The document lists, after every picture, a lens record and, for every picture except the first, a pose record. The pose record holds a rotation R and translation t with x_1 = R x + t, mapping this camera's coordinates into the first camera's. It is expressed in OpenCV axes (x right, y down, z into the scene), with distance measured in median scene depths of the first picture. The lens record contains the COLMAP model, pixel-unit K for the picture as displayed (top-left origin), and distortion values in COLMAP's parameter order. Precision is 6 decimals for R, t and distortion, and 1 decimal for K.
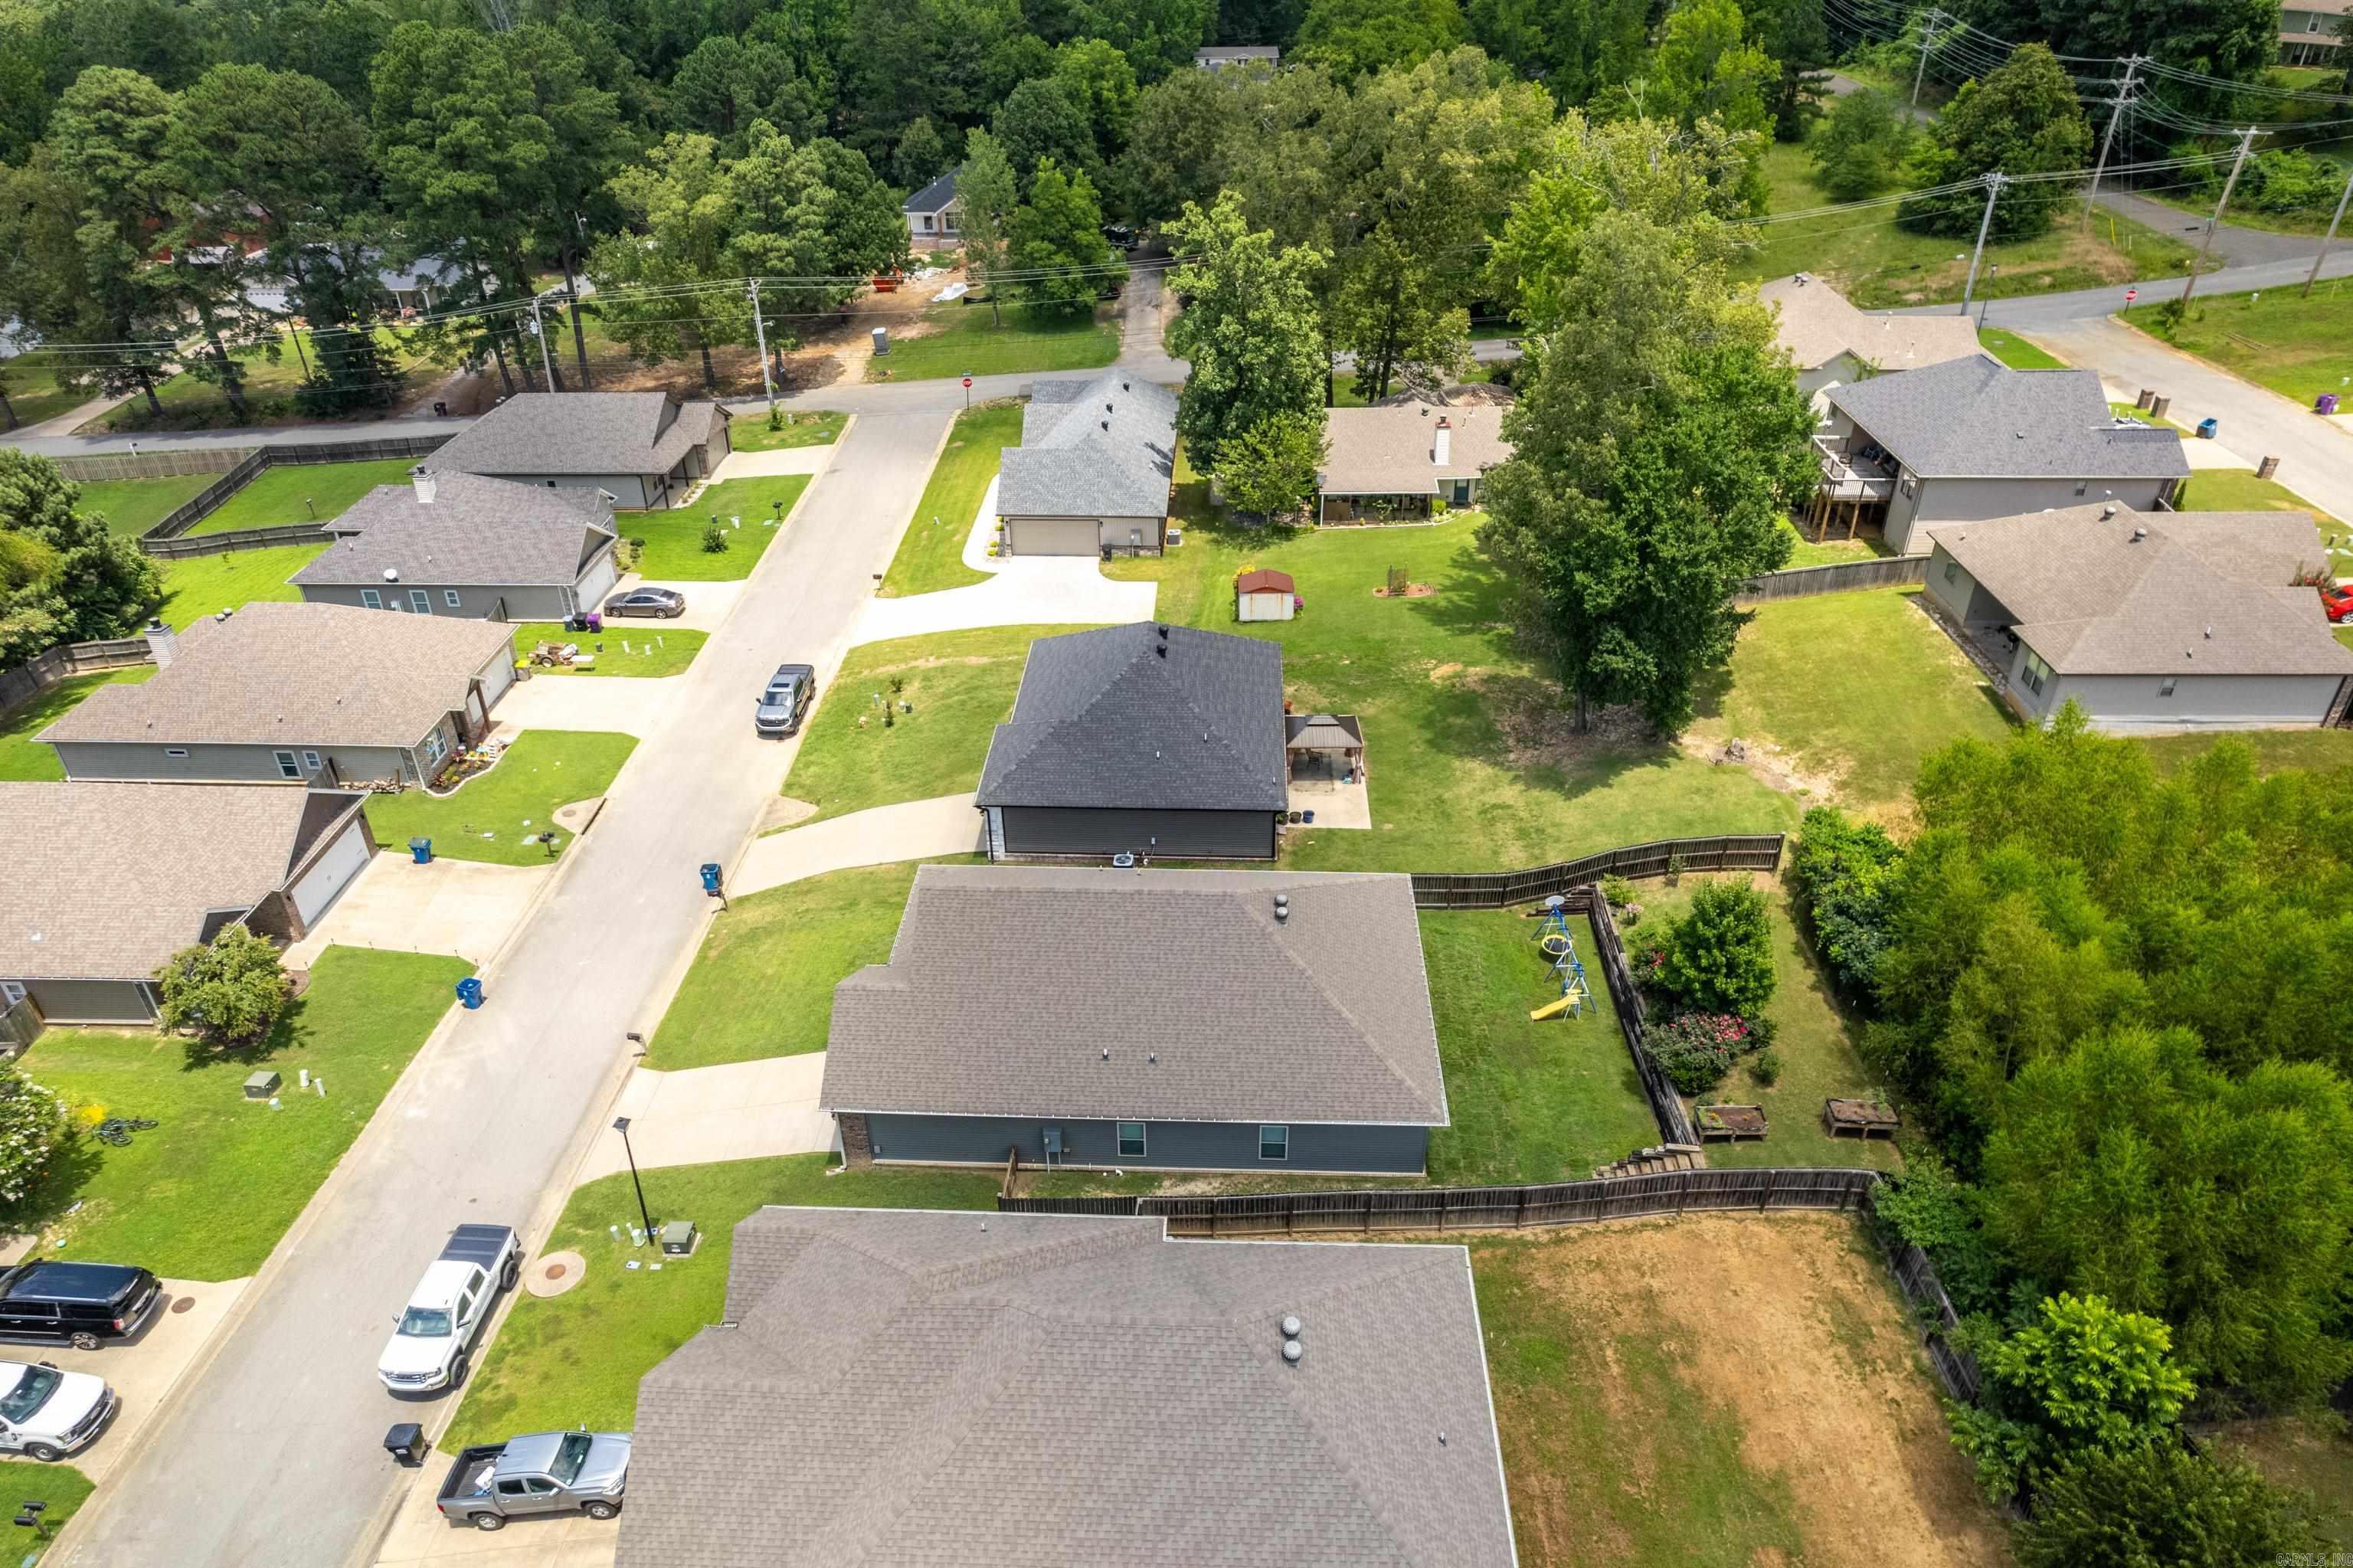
lens RADIAL K [[1508.8, 0, 1174.9], [0, 1508.8, 788.1], [0, 0, 1]] dist [-0.073800, 0.084373]
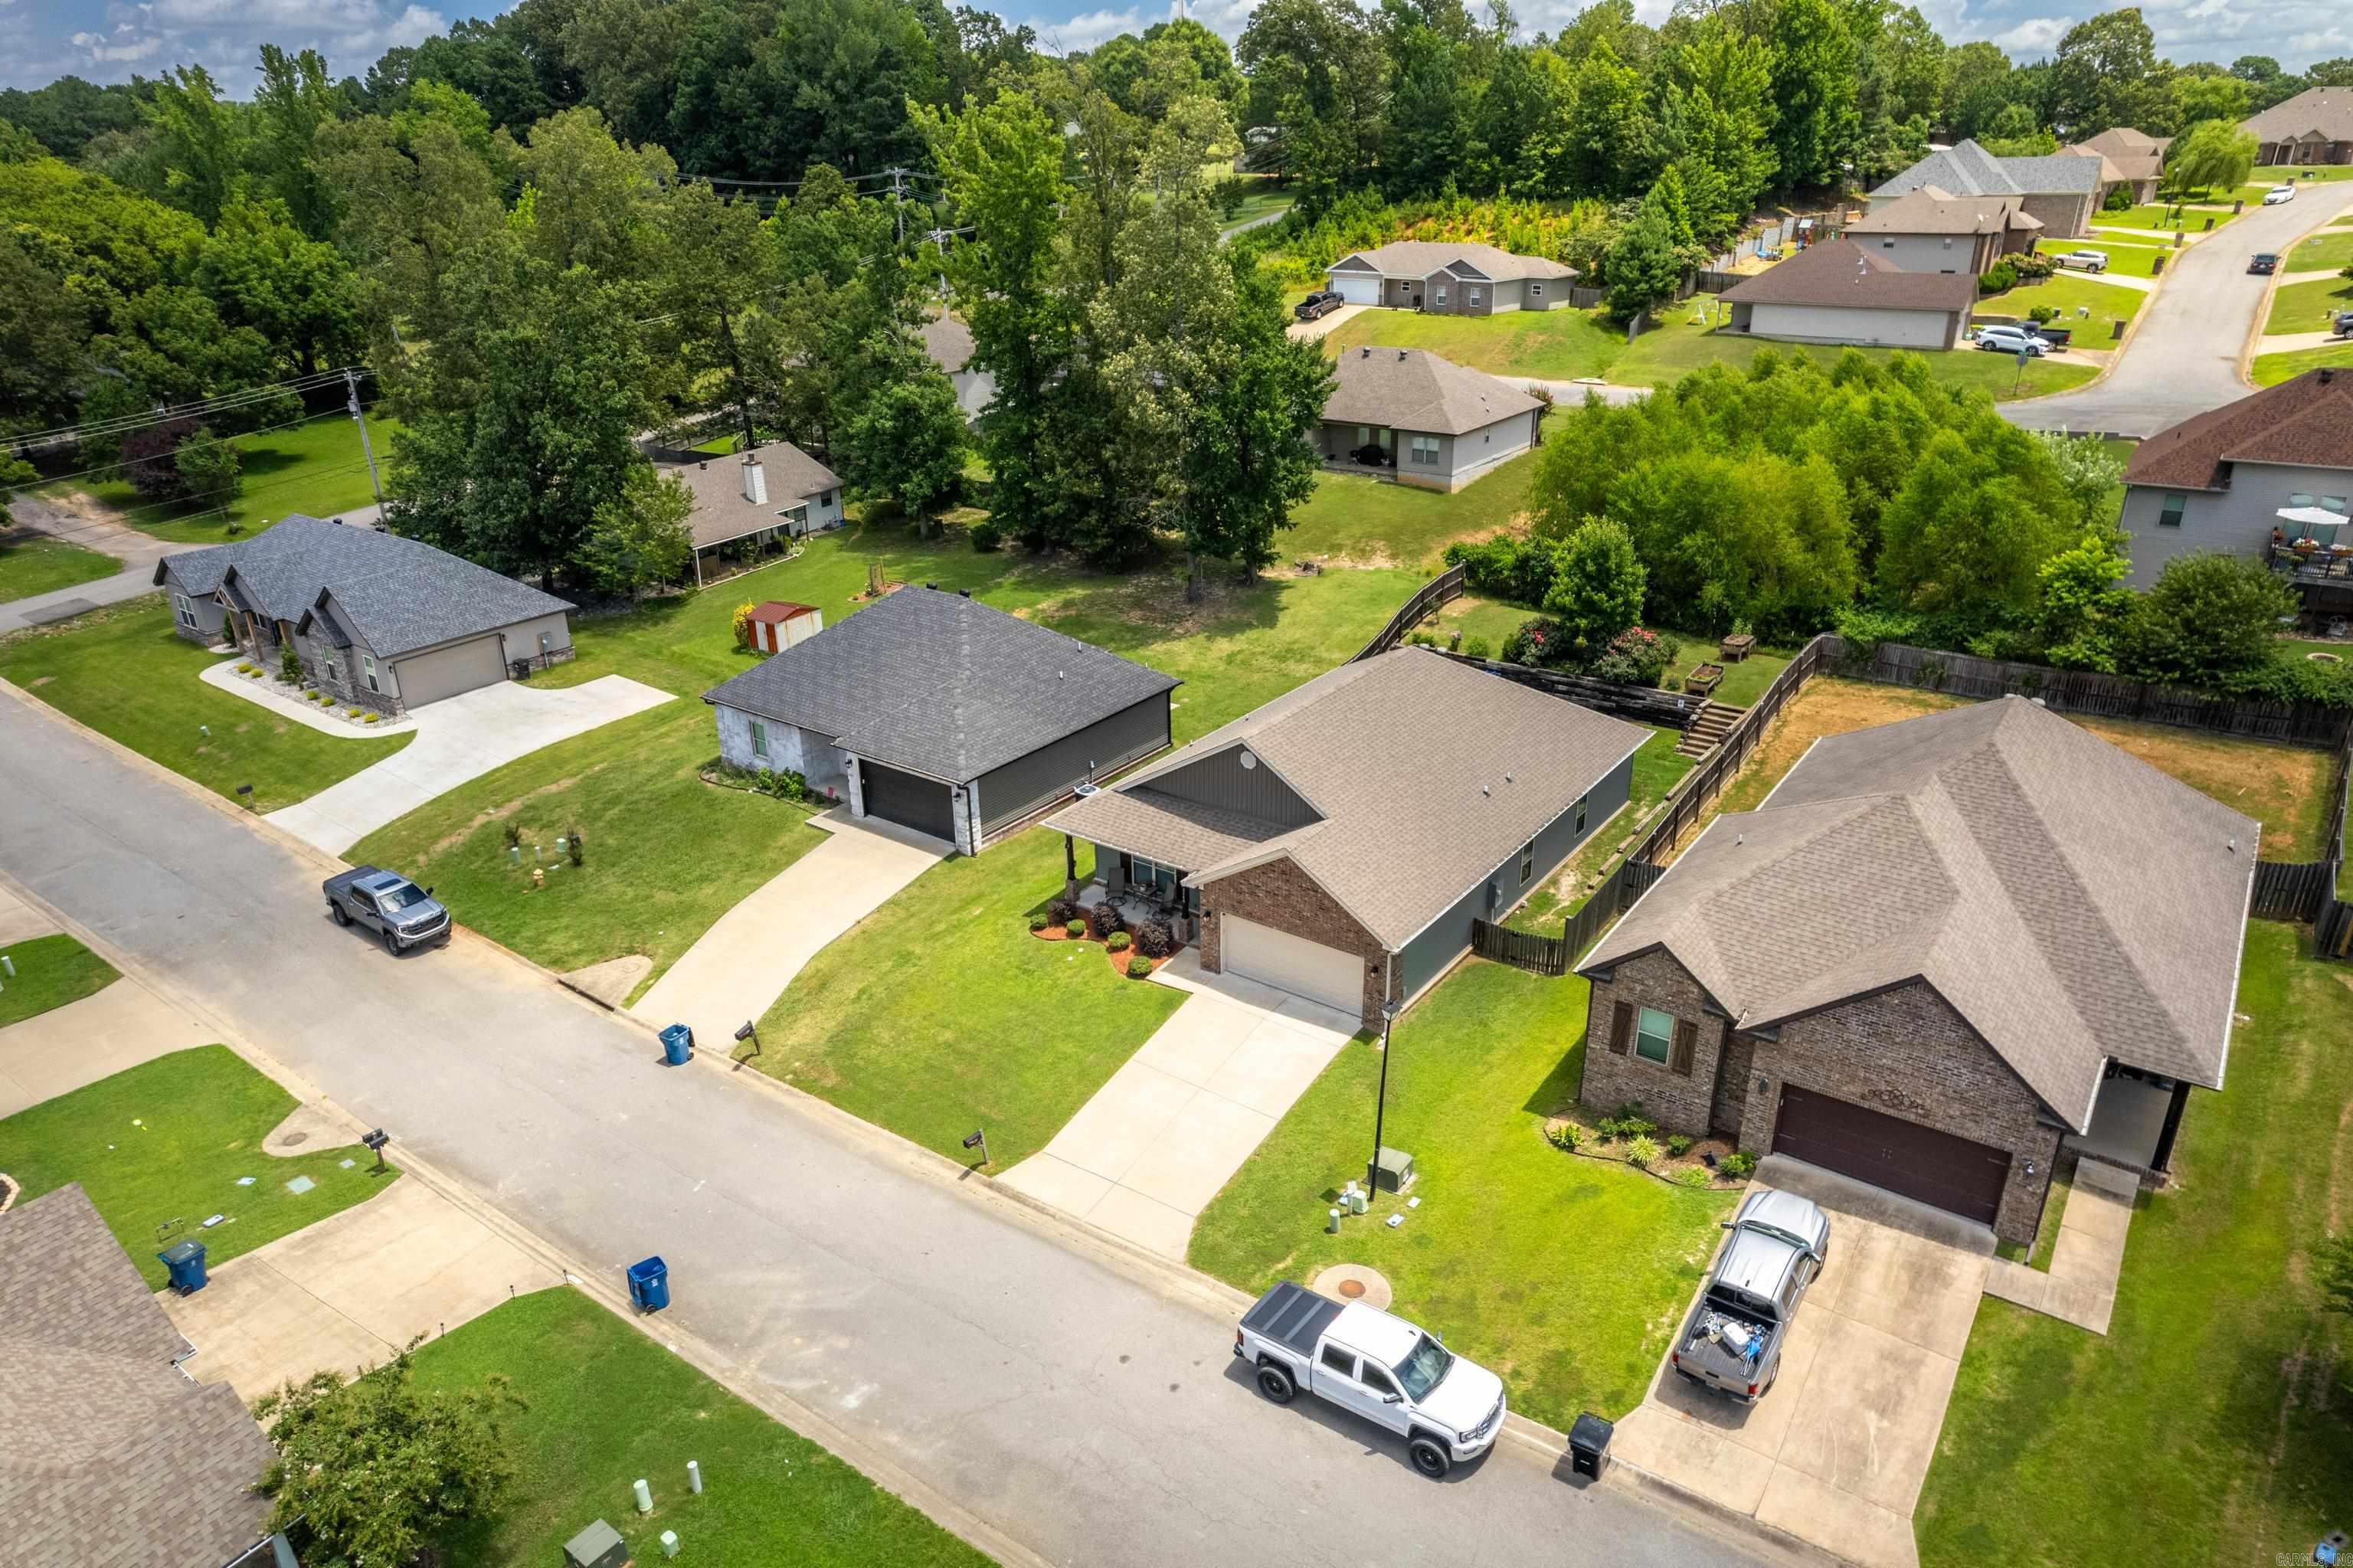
lens RADIAL K [[1508.8, 0, 1174.9], [0, 1508.8, 788.1], [0, 0, 1]] dist [-0.073800, 0.084373]
pose [[0.559693, -0.329185, 0.760514, -0.606088], [0.449118, 0.891749, 0.055465, 0.017194], [-0.696445, 0.310517, 0.646949, 0.326561]]
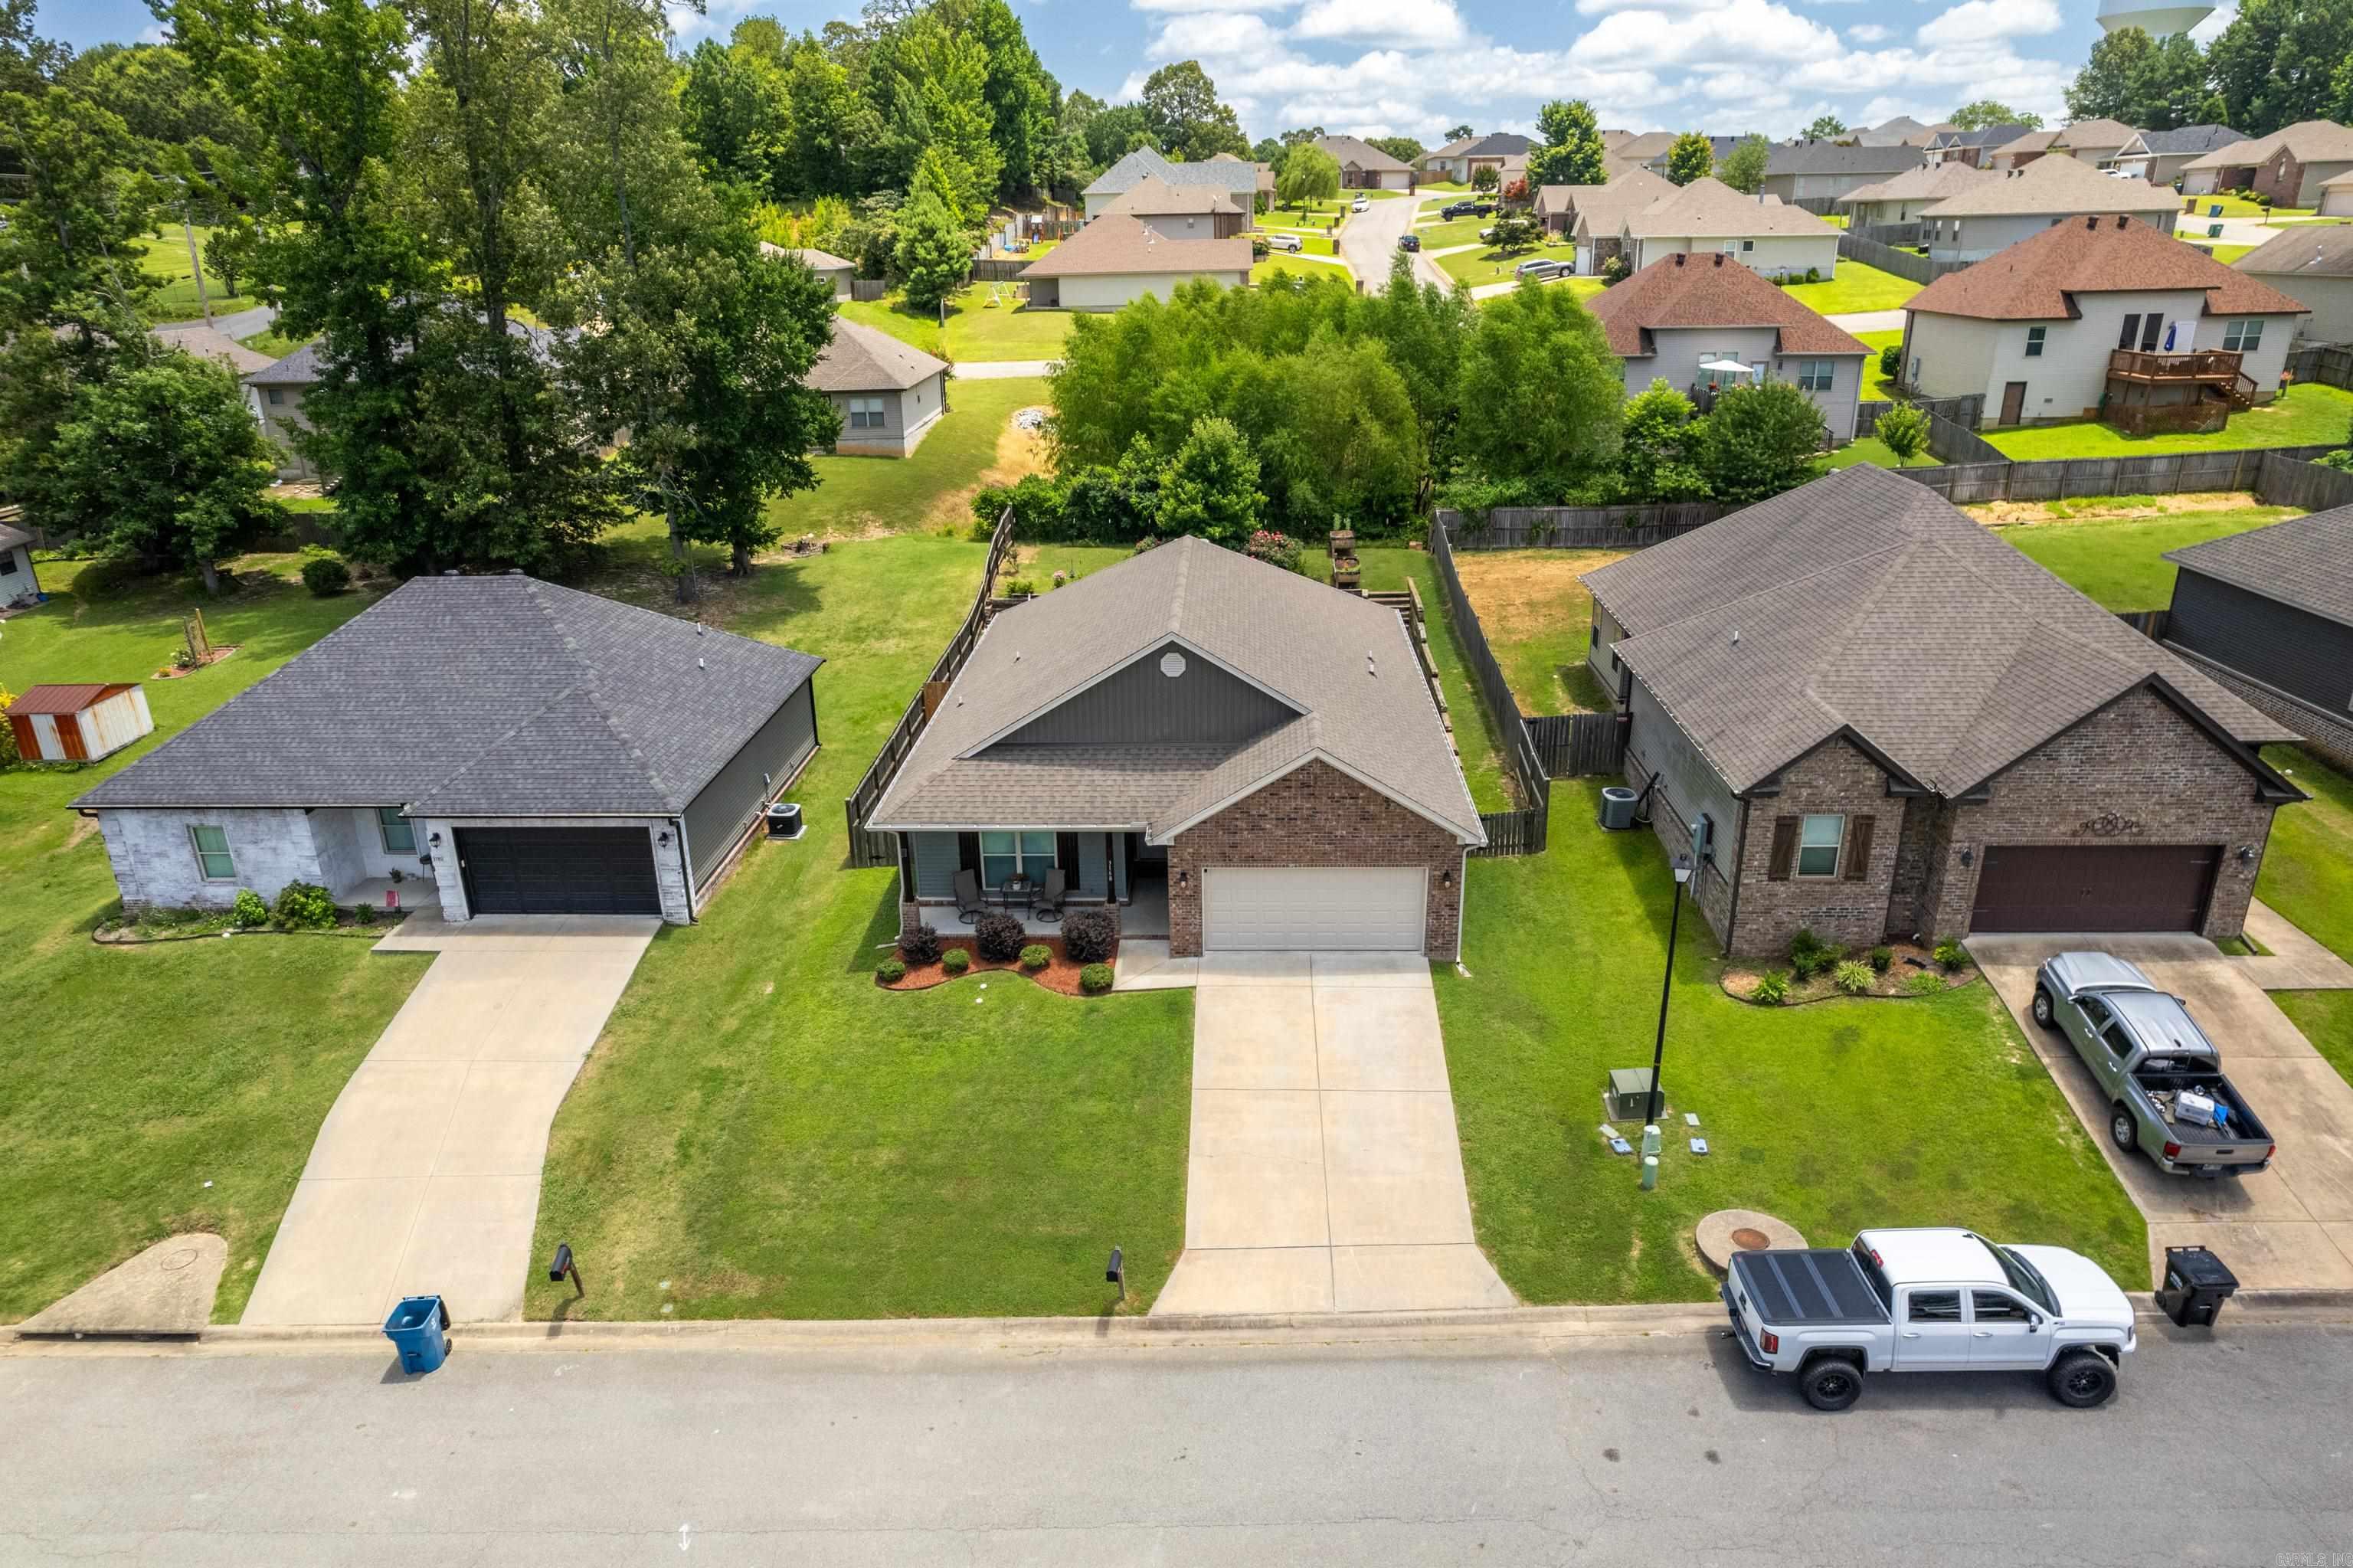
lens RADIAL K [[1508.8, 0, 1174.9], [0, 1508.8, 788.1], [0, 0, 1]] dist [-0.073800, 0.084373]
pose [[0.000475, -0.349531, 0.936925, -0.558435], [0.546066, 0.784992, 0.292574, -0.050349], [-0.837742, 0.511483, 0.191240, 0.635434]]
